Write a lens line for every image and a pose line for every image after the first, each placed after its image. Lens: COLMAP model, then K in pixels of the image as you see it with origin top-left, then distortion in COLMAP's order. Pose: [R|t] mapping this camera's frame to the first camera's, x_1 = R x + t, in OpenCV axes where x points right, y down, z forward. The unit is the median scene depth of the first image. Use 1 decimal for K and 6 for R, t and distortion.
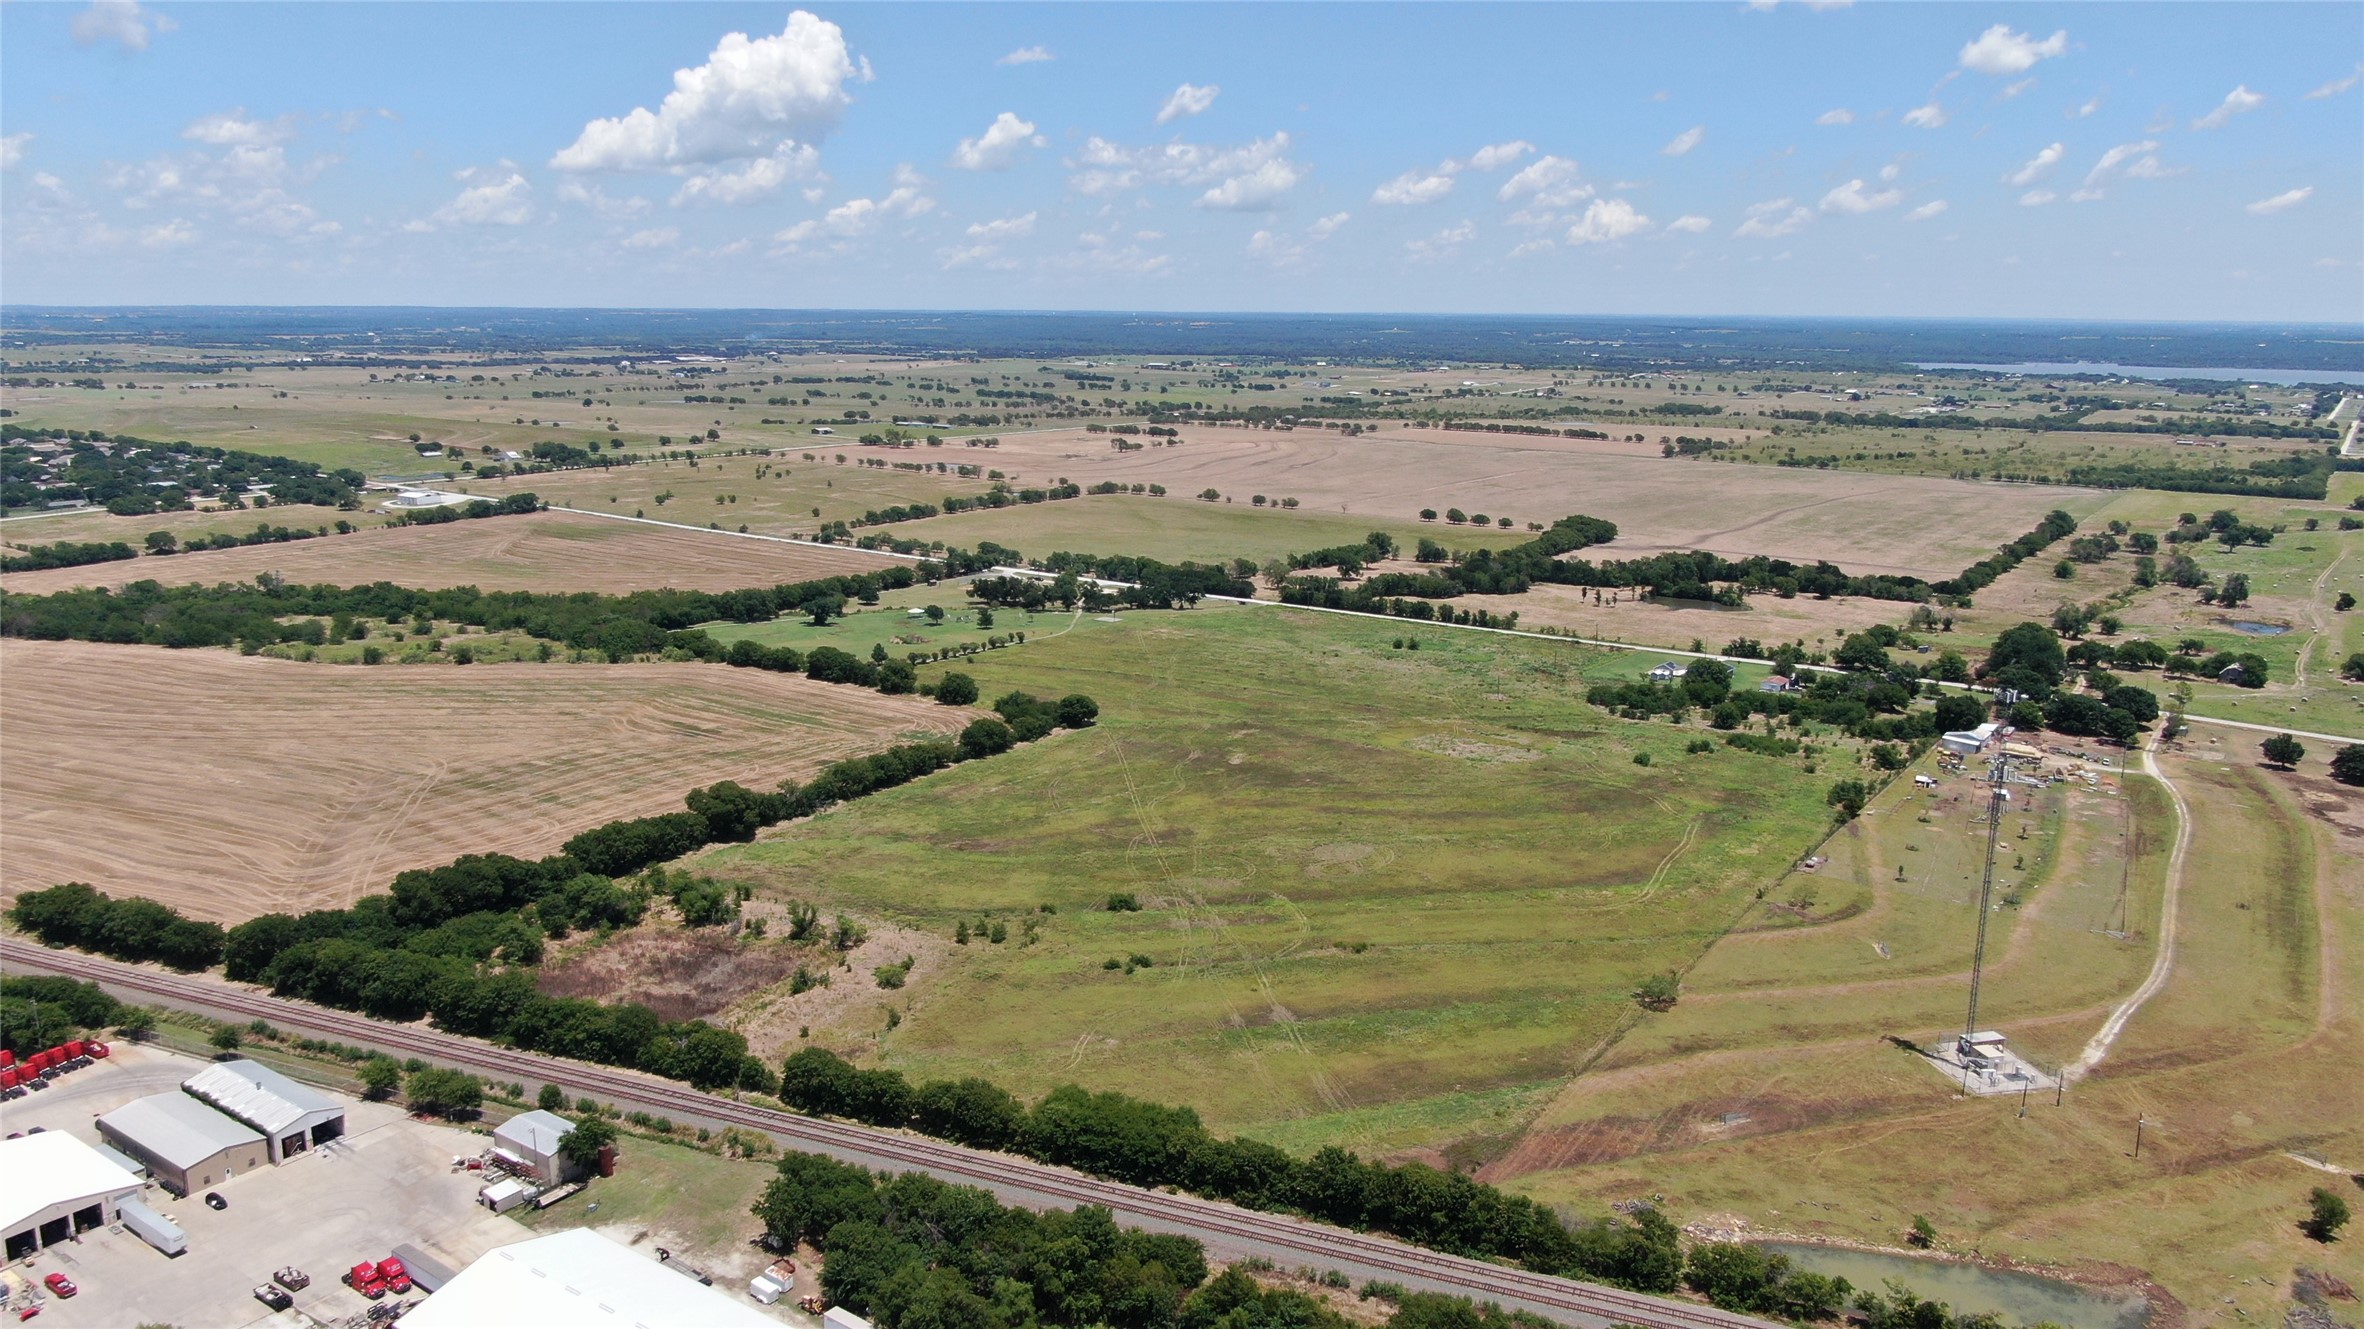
lens RADIAL K [[1713.2, 0, 1197.6], [0, 1713.2, 723.5], [0, 0, 1]] dist [-0.015731, 0.011502]
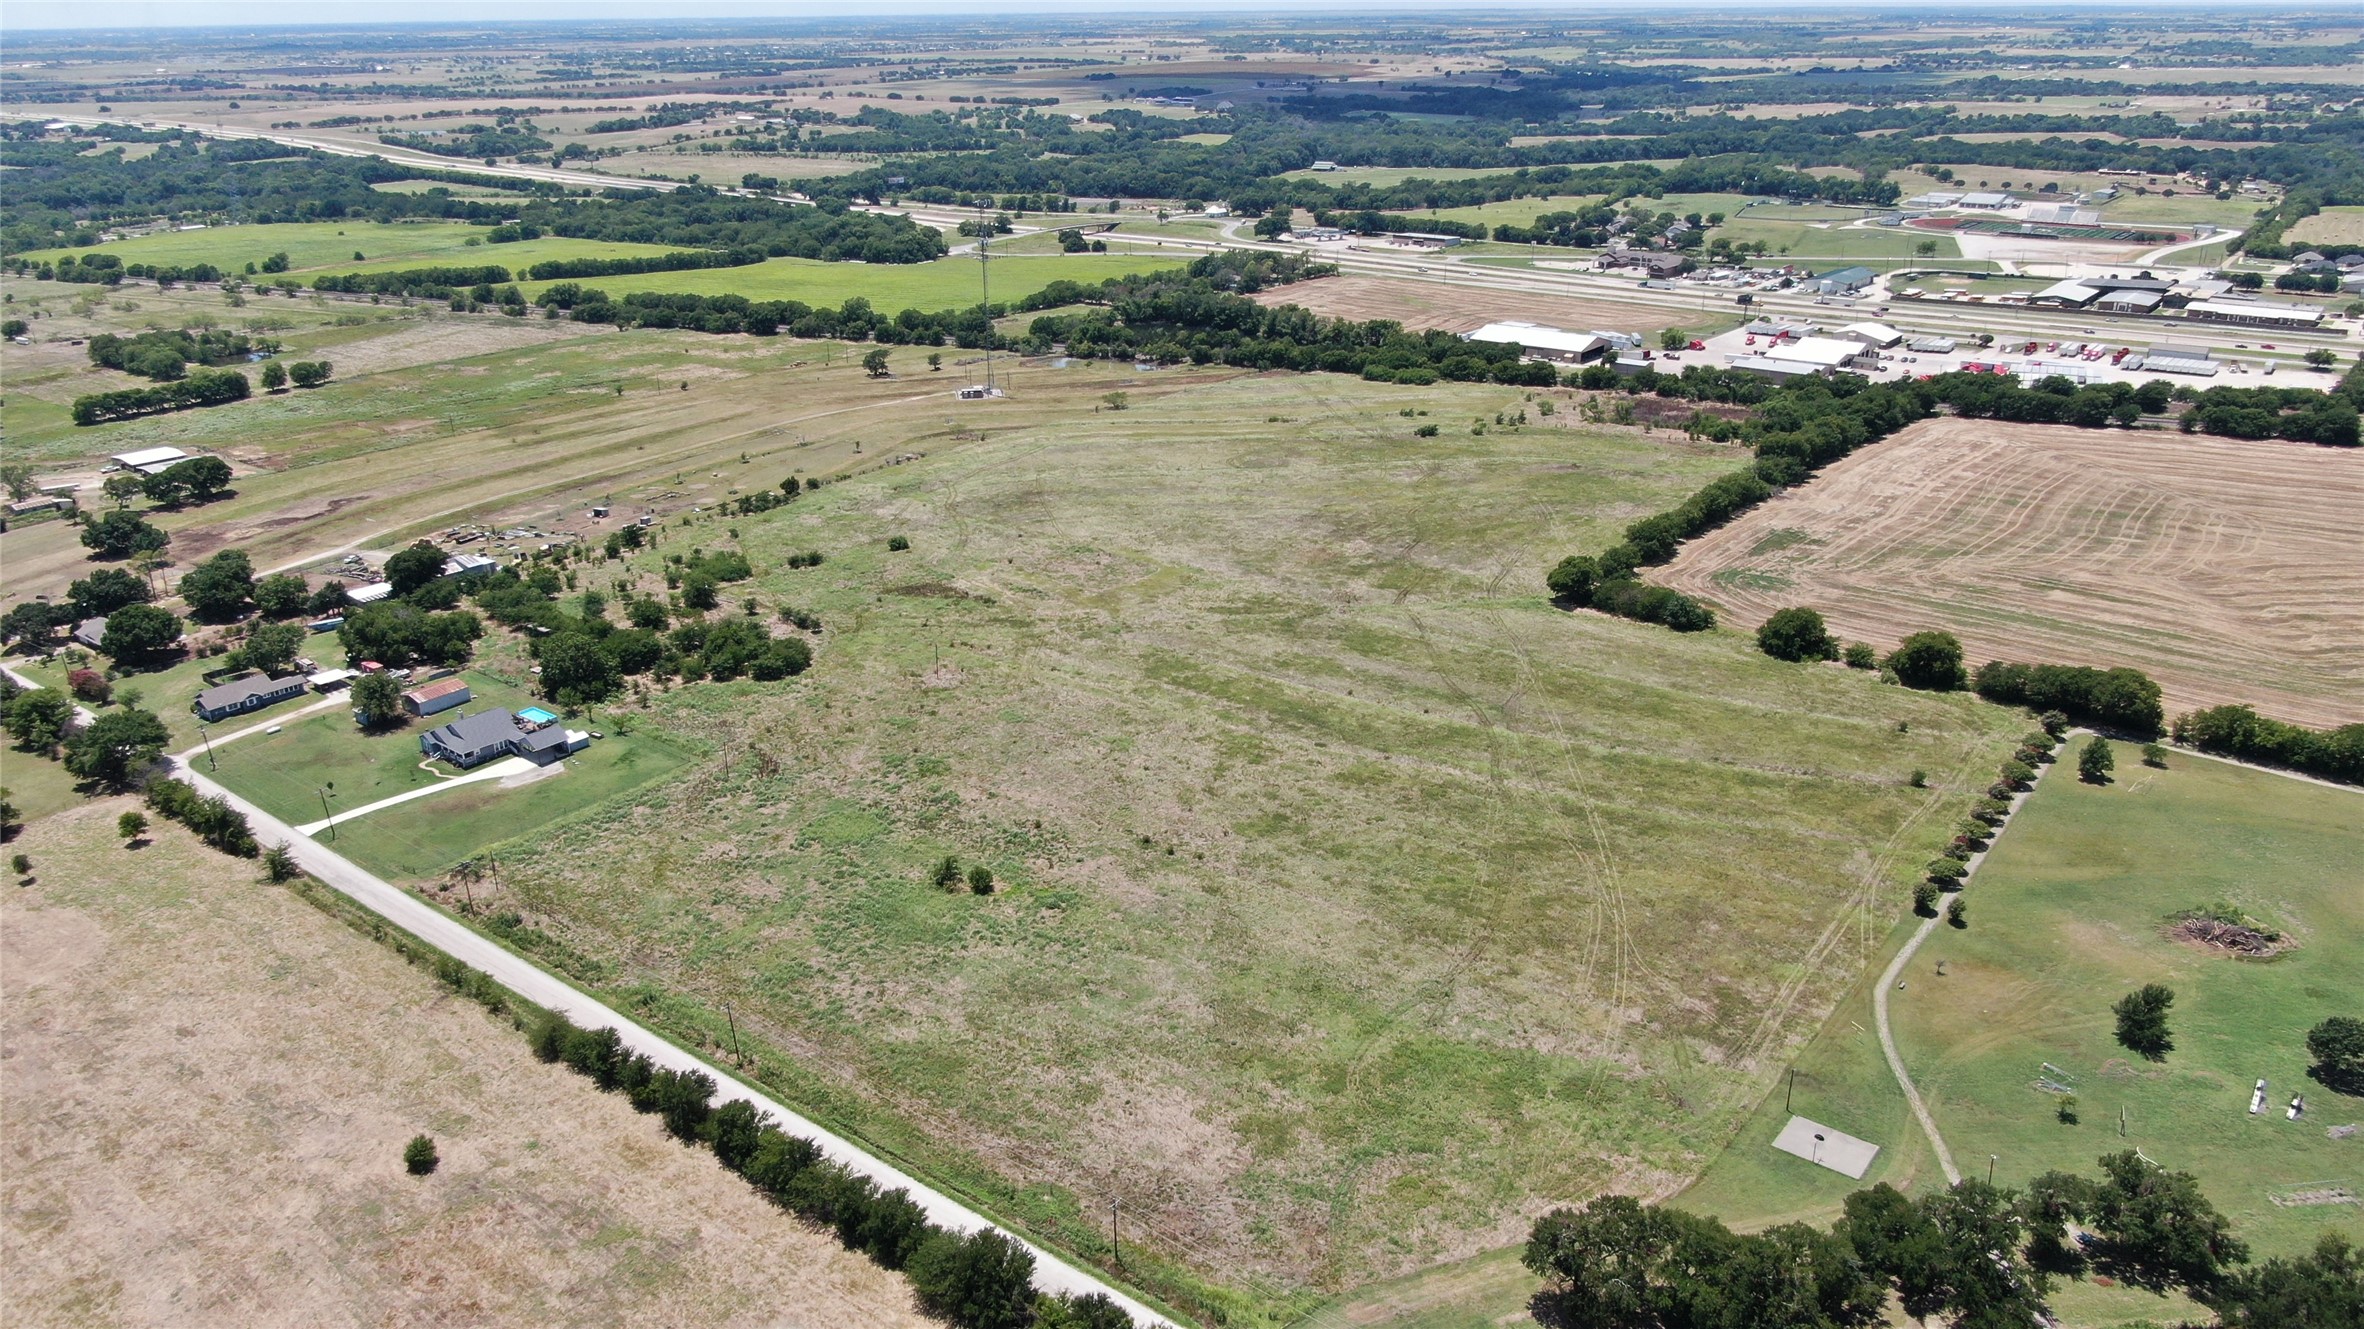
lens RADIAL K [[1660.9, 0, 1187.2], [0, 1660.9, 668.6], [0, 0, 1]] dist [-0.011301, 0.002068]
pose [[-0.998539, -0.020962, 0.049796, 0.067468], [0.012023, 0.812343, 0.583056, -0.436206], [-0.052673, 0.582803, -0.810904, 1.765781]]
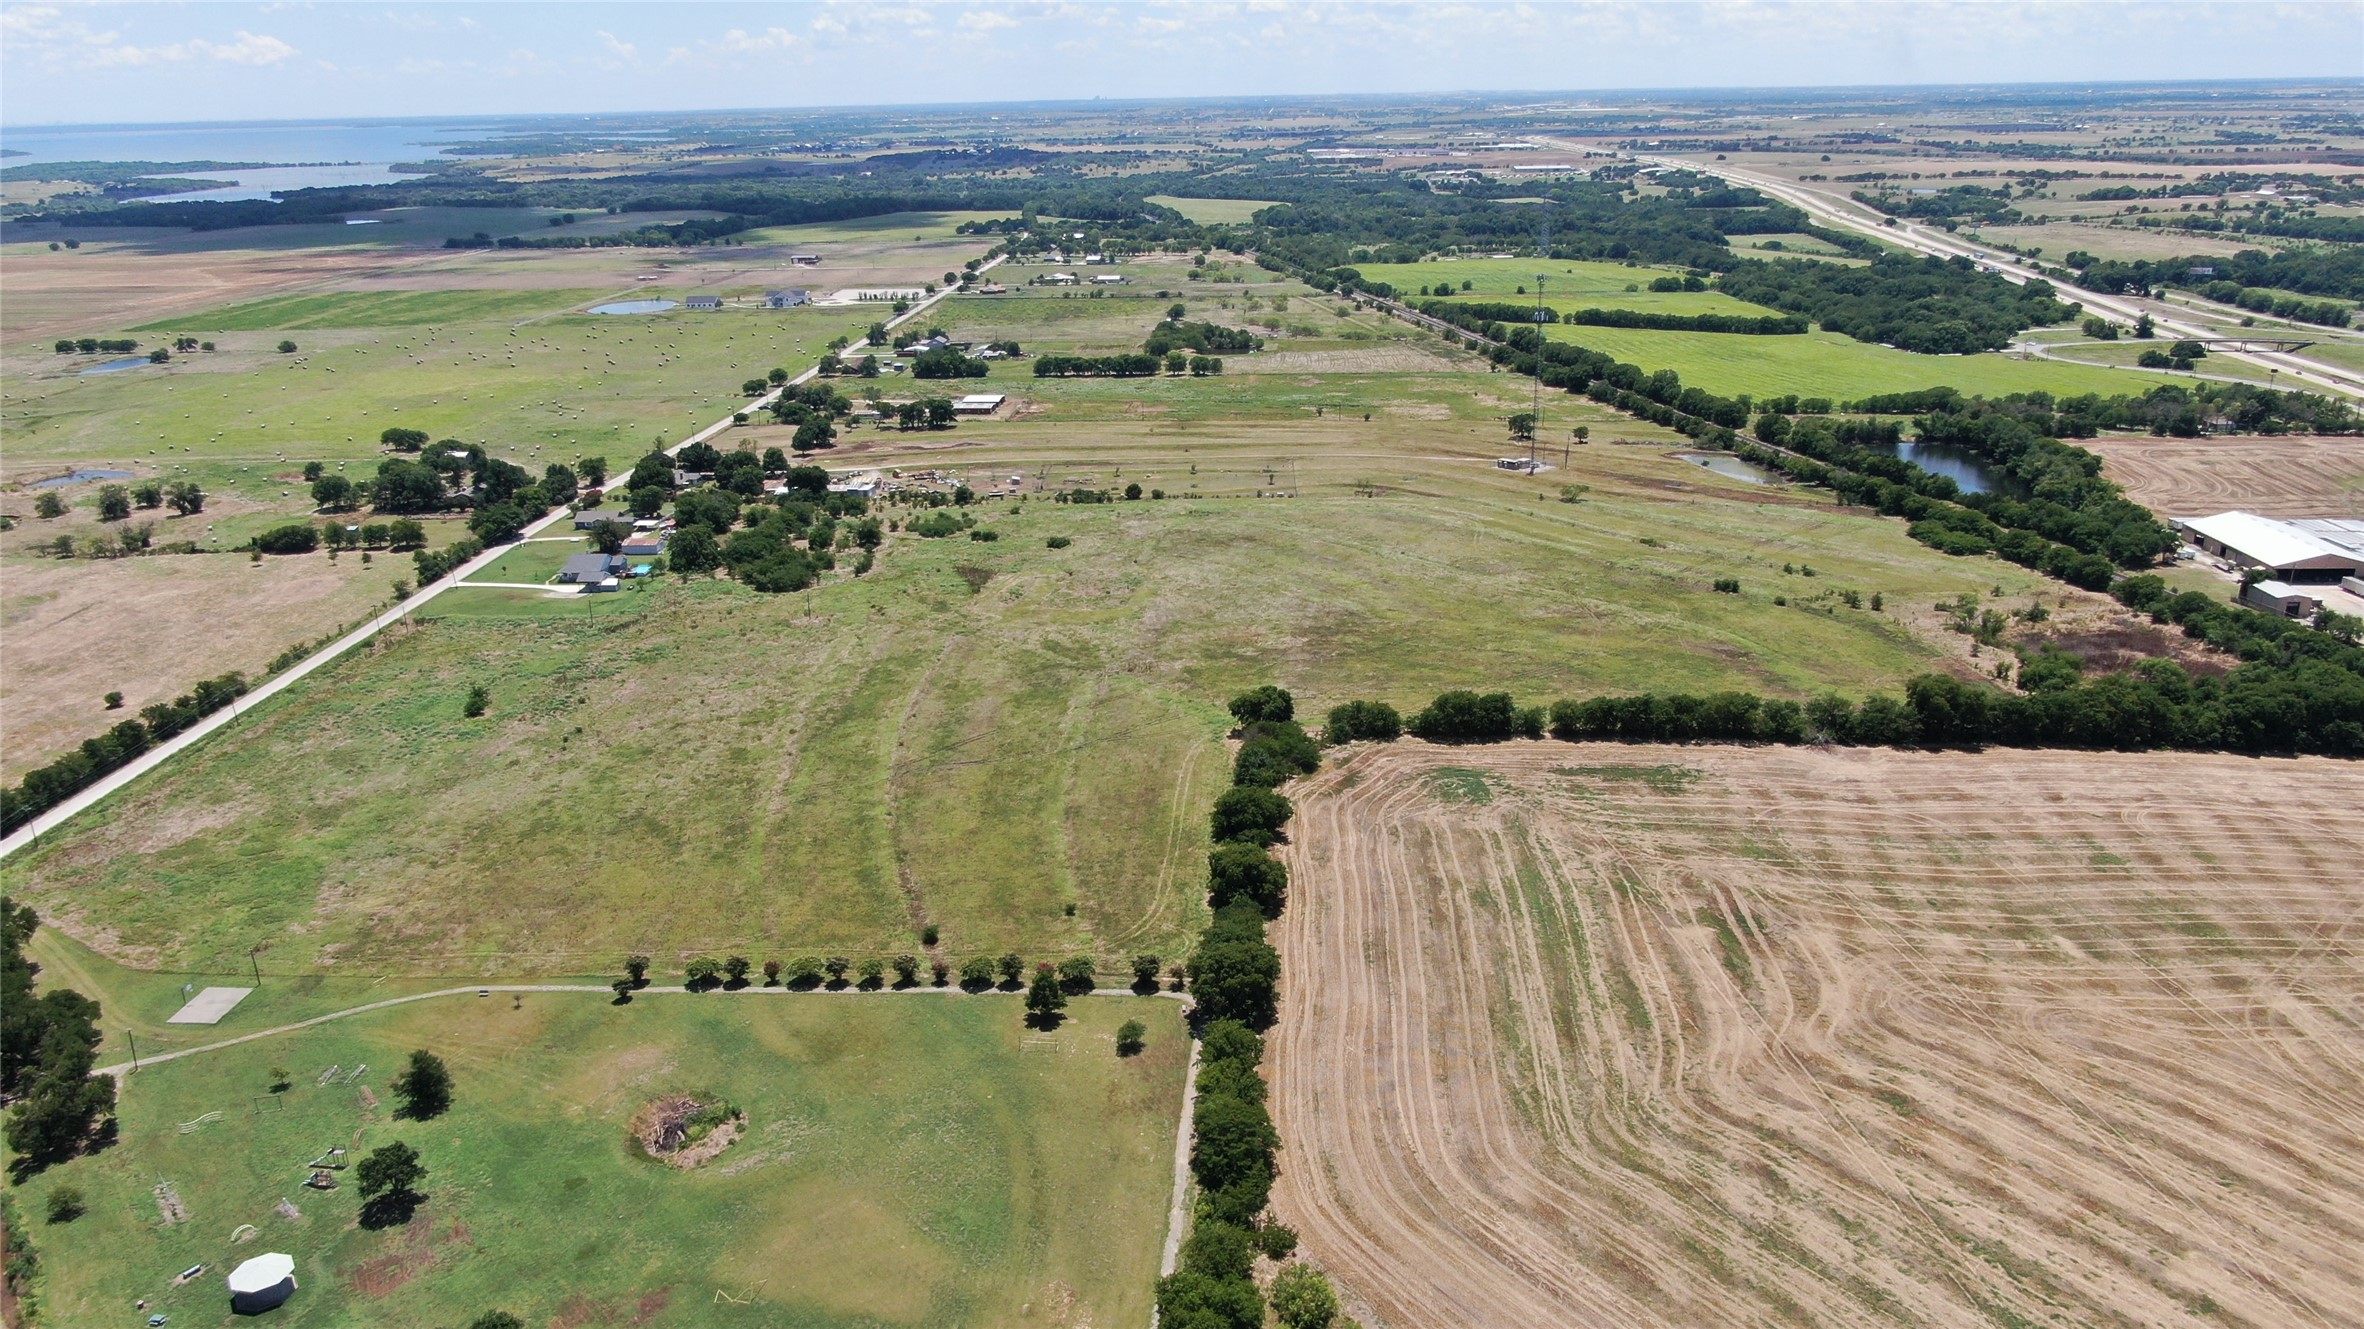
lens RADIAL K [[1713.2, 0, 1204.9], [0, 1713.2, 664.2], [0, 0, 1]] dist [-0.015731, 0.011502]
pose [[-0.529480, -0.270265, 0.804119, -0.649736], [0.216498, 0.873455, 0.436125, -0.353303], [-0.820231, 0.405010, -0.403965, 1.403026]]
